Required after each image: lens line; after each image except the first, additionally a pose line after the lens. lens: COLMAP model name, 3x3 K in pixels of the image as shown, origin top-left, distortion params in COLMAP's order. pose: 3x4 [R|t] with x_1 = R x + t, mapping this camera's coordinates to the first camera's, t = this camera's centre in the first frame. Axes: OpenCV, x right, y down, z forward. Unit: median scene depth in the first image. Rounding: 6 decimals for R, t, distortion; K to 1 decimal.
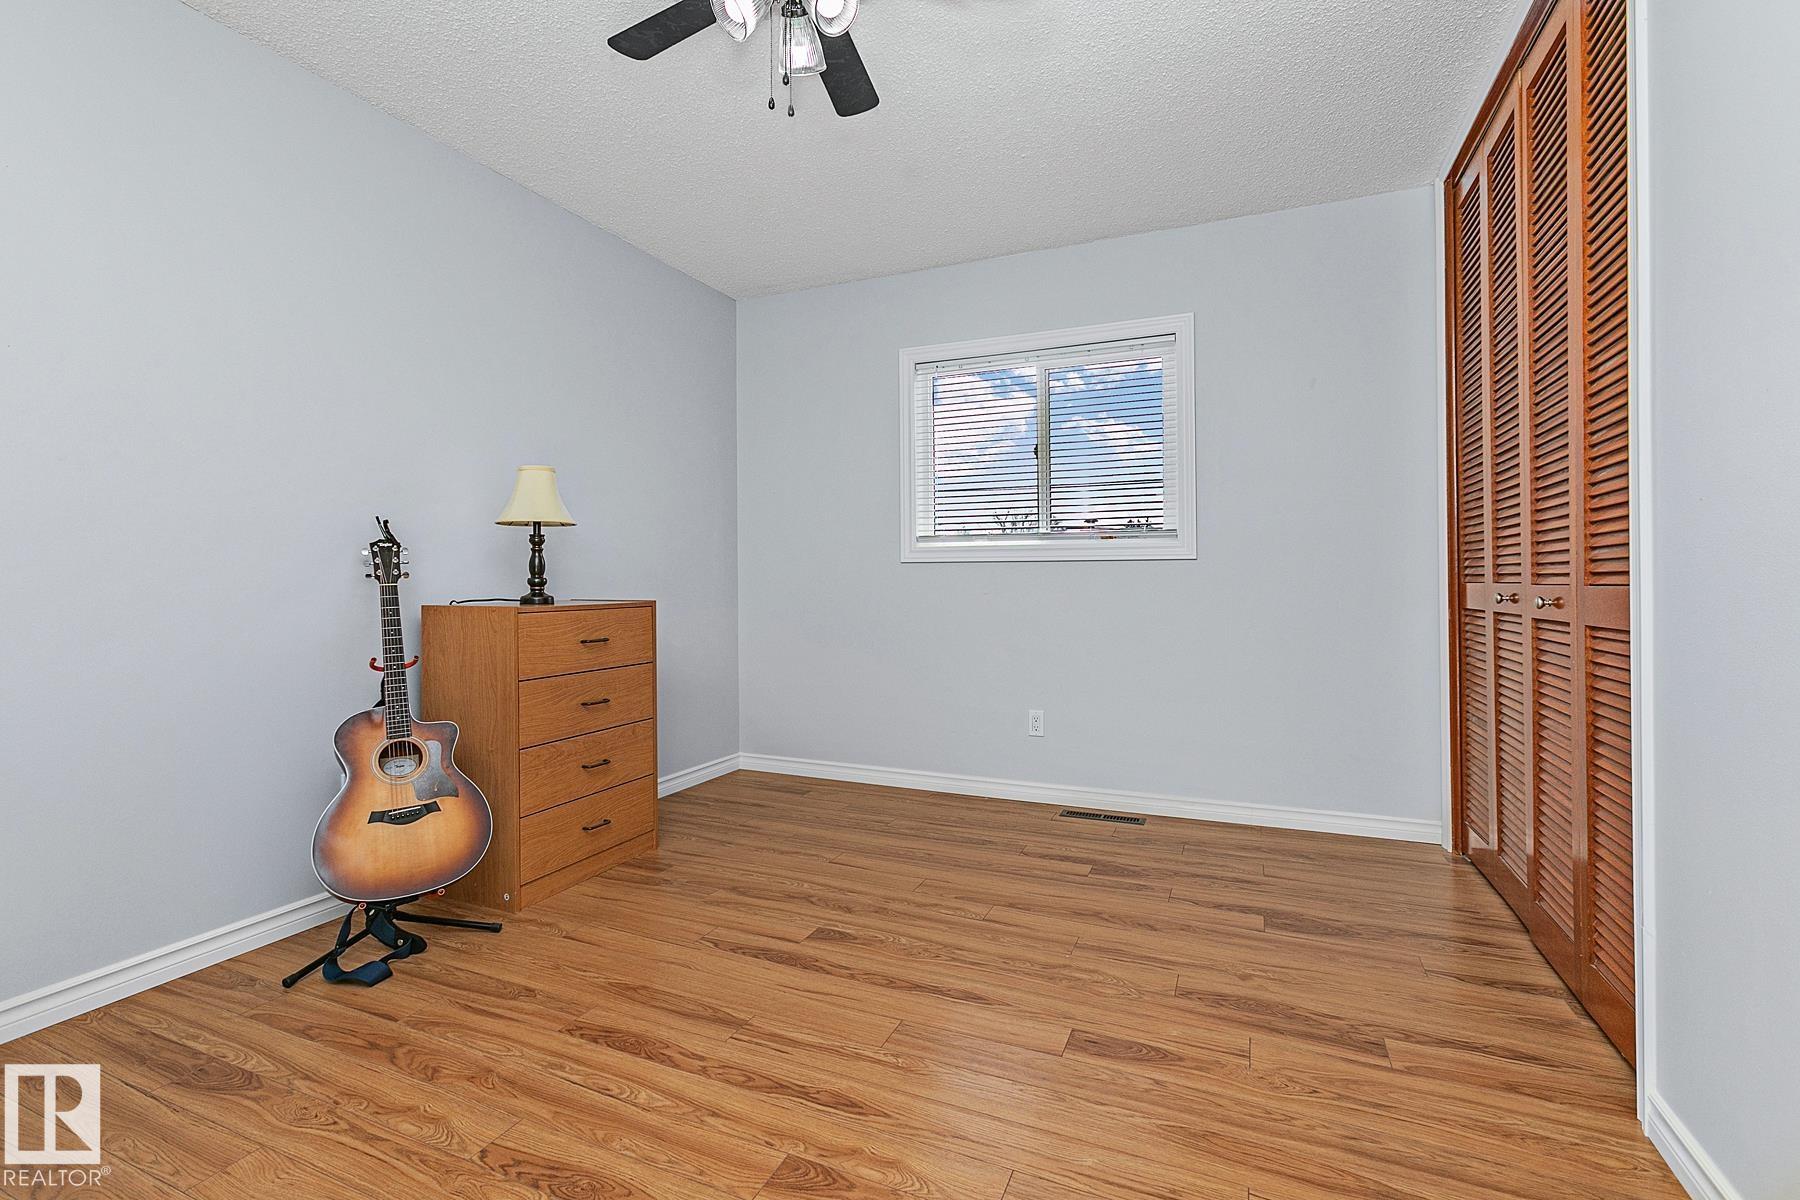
lens RADIAL K [[800.9, 0, 895.5], [0, 800.9, 596.3], [0, 0, 1]] dist [-0.012838, 0.009749]
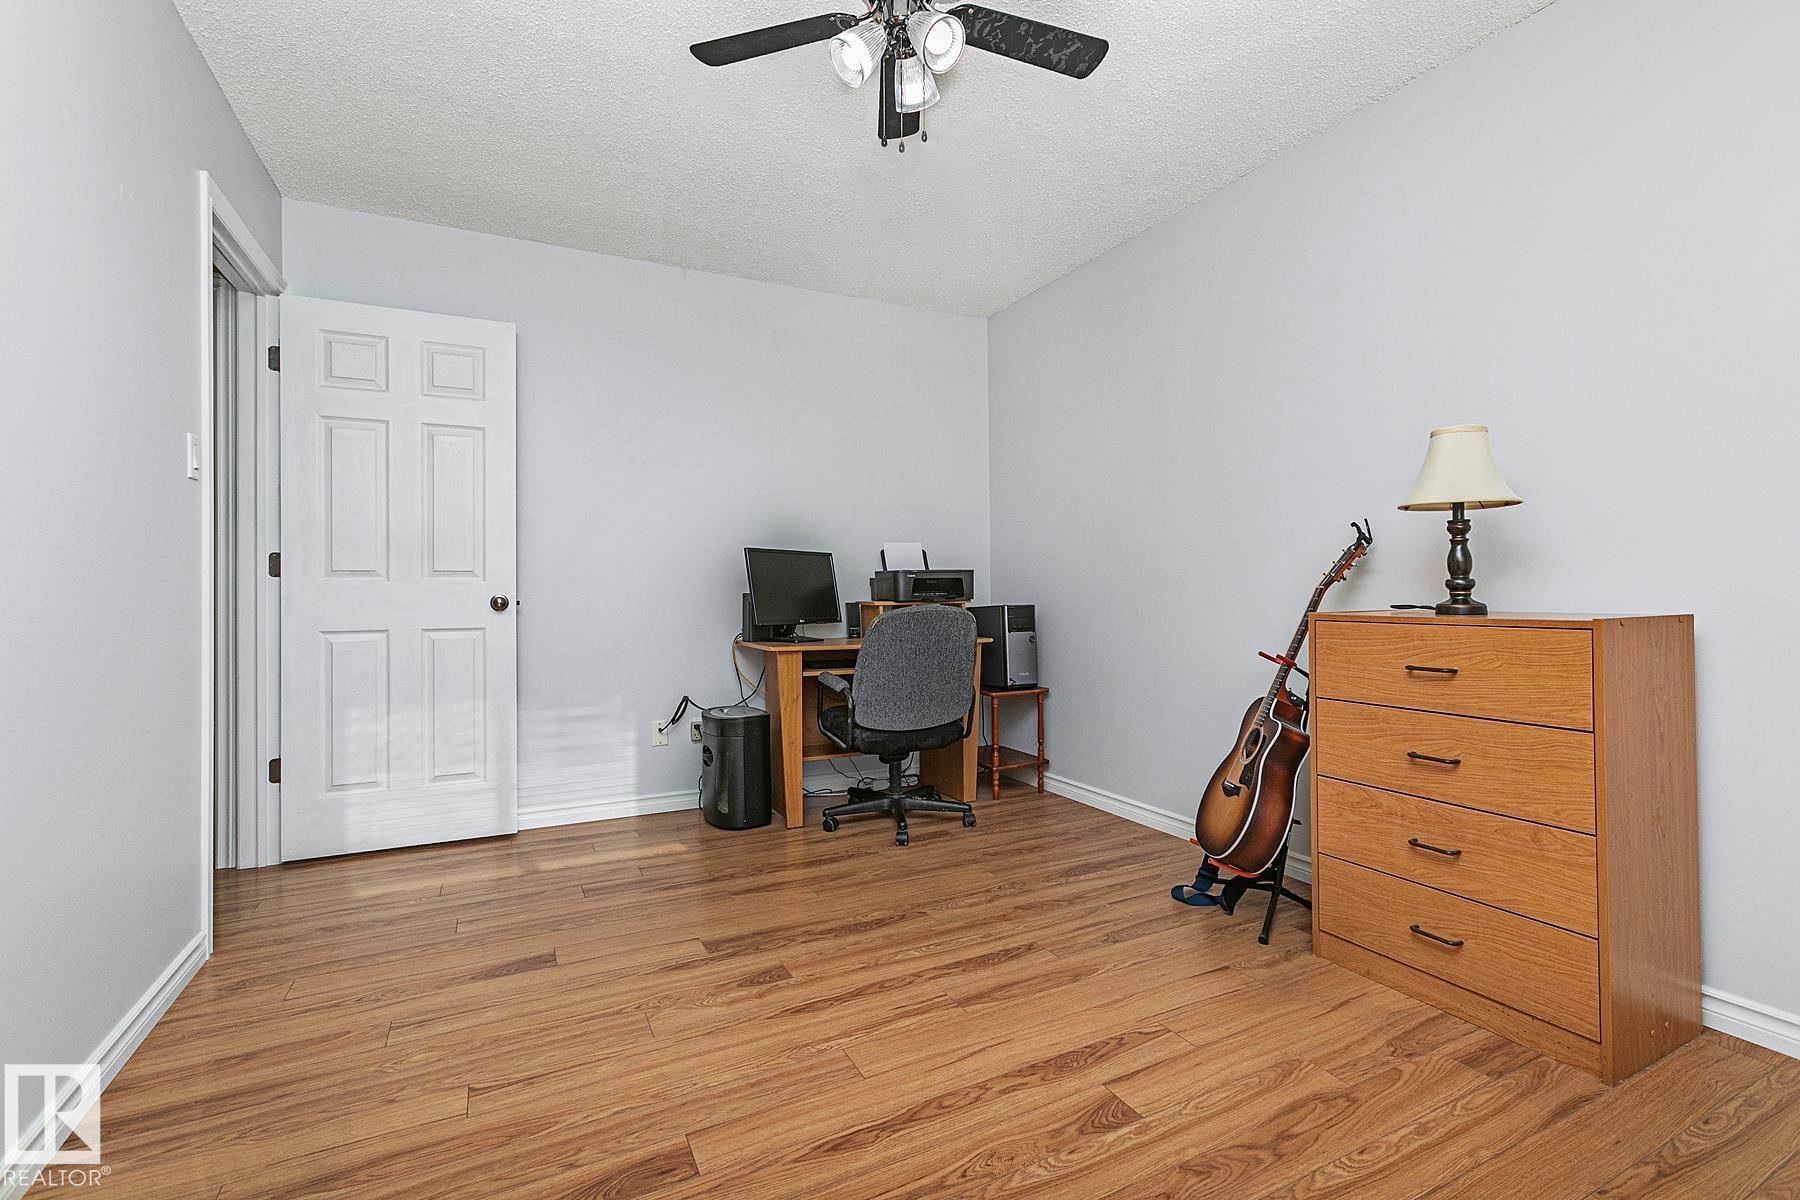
lens RADIAL K [[800.9, 0, 895.5], [0, 800.9, 596.3], [0, 0, 1]] dist [-0.012838, 0.009749]
pose [[-0.635007, 0.014826, -0.772364, 0.612327], [-0.007146, 0.999660, 0.025064, -0.029315], [0.772473, 0.021435, -0.634685, 1.447079]]
